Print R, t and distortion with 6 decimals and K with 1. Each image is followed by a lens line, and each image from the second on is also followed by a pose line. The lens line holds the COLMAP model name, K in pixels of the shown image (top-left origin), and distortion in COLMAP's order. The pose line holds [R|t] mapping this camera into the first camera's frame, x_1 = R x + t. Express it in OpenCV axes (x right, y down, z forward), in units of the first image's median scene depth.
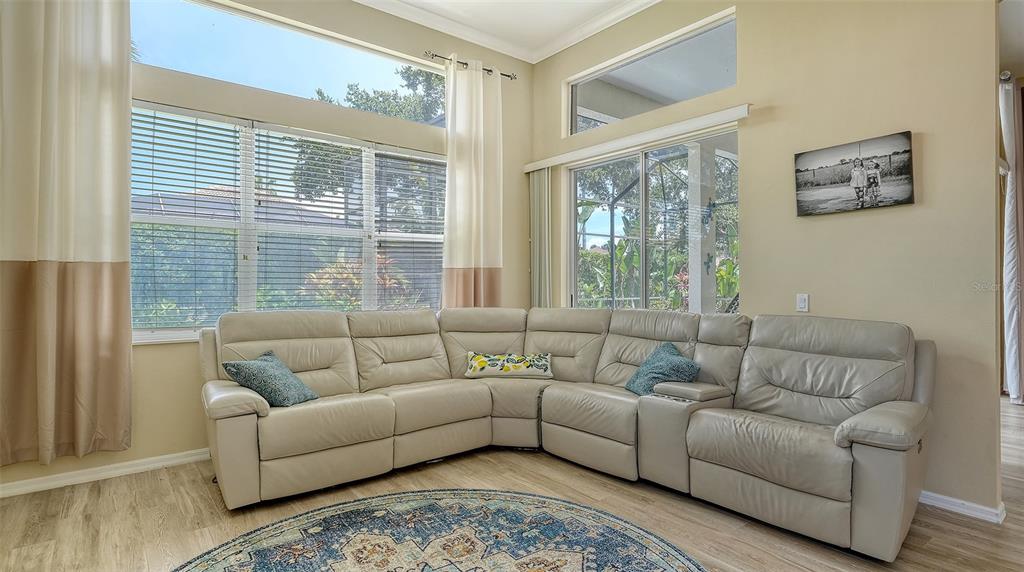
lens RADIAL K [[515.8, 0, 509.8], [0, 515.8, 270.9], [0, 0, 1]] dist [0.004524, -0.000050]
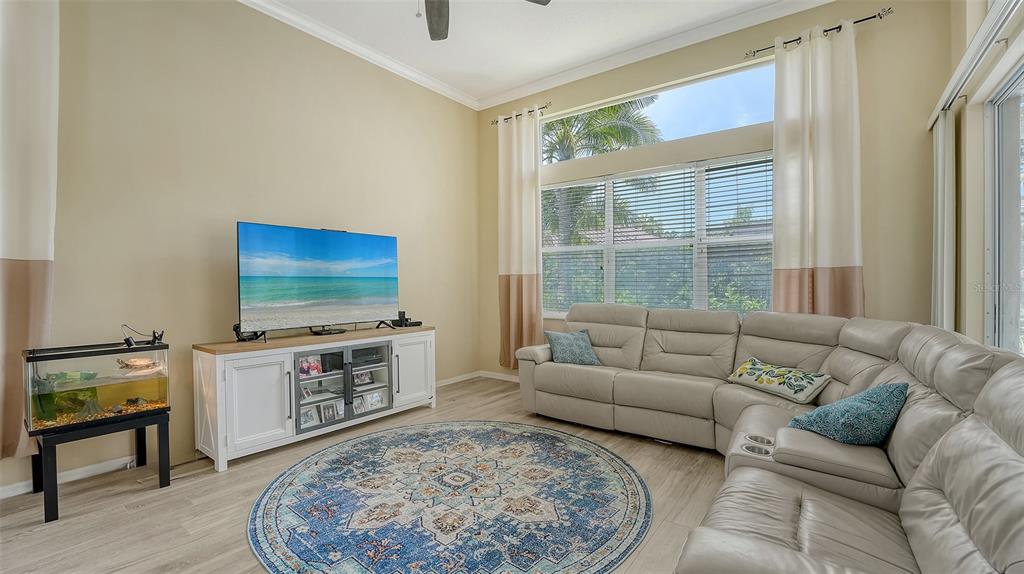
lens RADIAL K [[439.9, 0, 512.5], [0, 439.9, 281.9], [0, 0, 1]] dist [0.008175, -0.000941]
pose [[0.261085, -0.004495, -0.965305, 0.824311], [0.020324, 0.999793, 0.000841, 0.010490], [0.965102, -0.019839, 0.261122, 0.507759]]
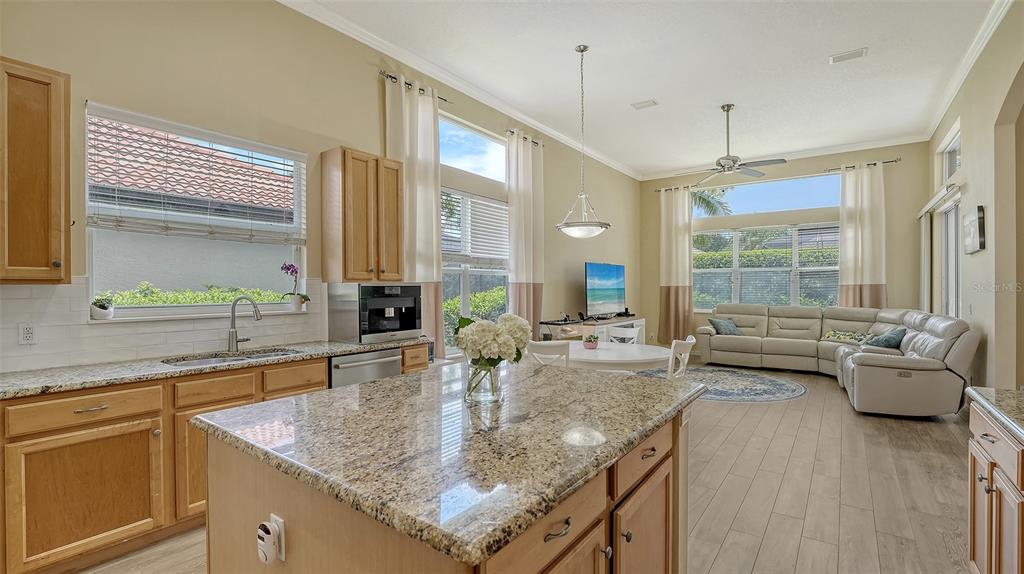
lens RADIAL K [[439.9, 0, 536.3], [0, 439.9, 289.8], [0, 0, 1]] dist [0.008175, -0.000941]
pose [[0.284666, 0.005134, -0.958613, 1.634468], [0.021023, 0.999712, 0.011597, -0.044870], [0.958396, -0.023454, 0.284476, -0.703853]]
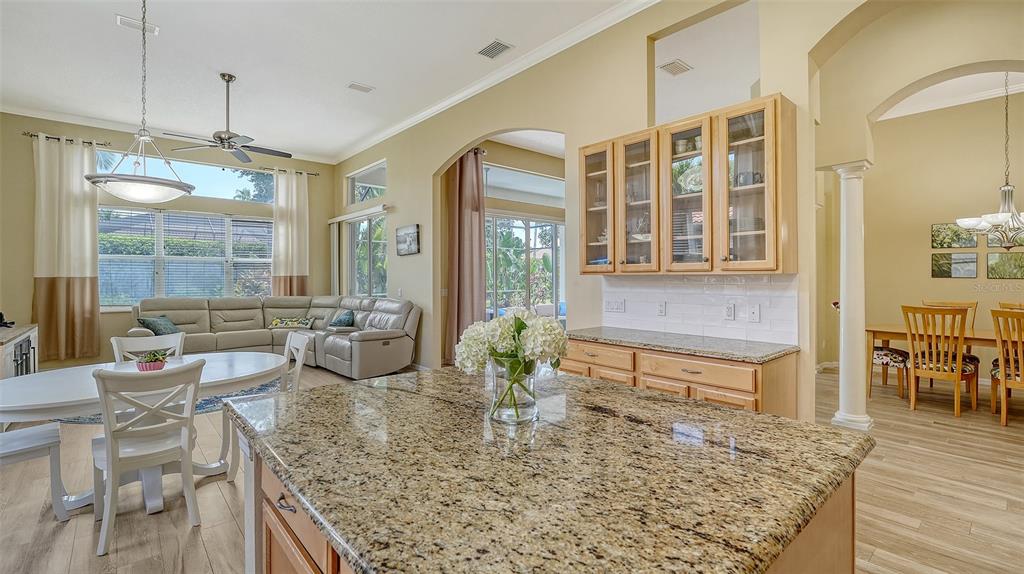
lens RADIAL K [[439.9, 0, 487.6], [0, 439.9, 270.3], [0, 0, 1]] dist [0.008175, -0.000941]
pose [[0.999572, -0.002036, 0.029186, 0.998975], [0.001879, 0.999984, 0.005393, -0.054771], [-0.029197, -0.005336, 0.999559, -1.085071]]
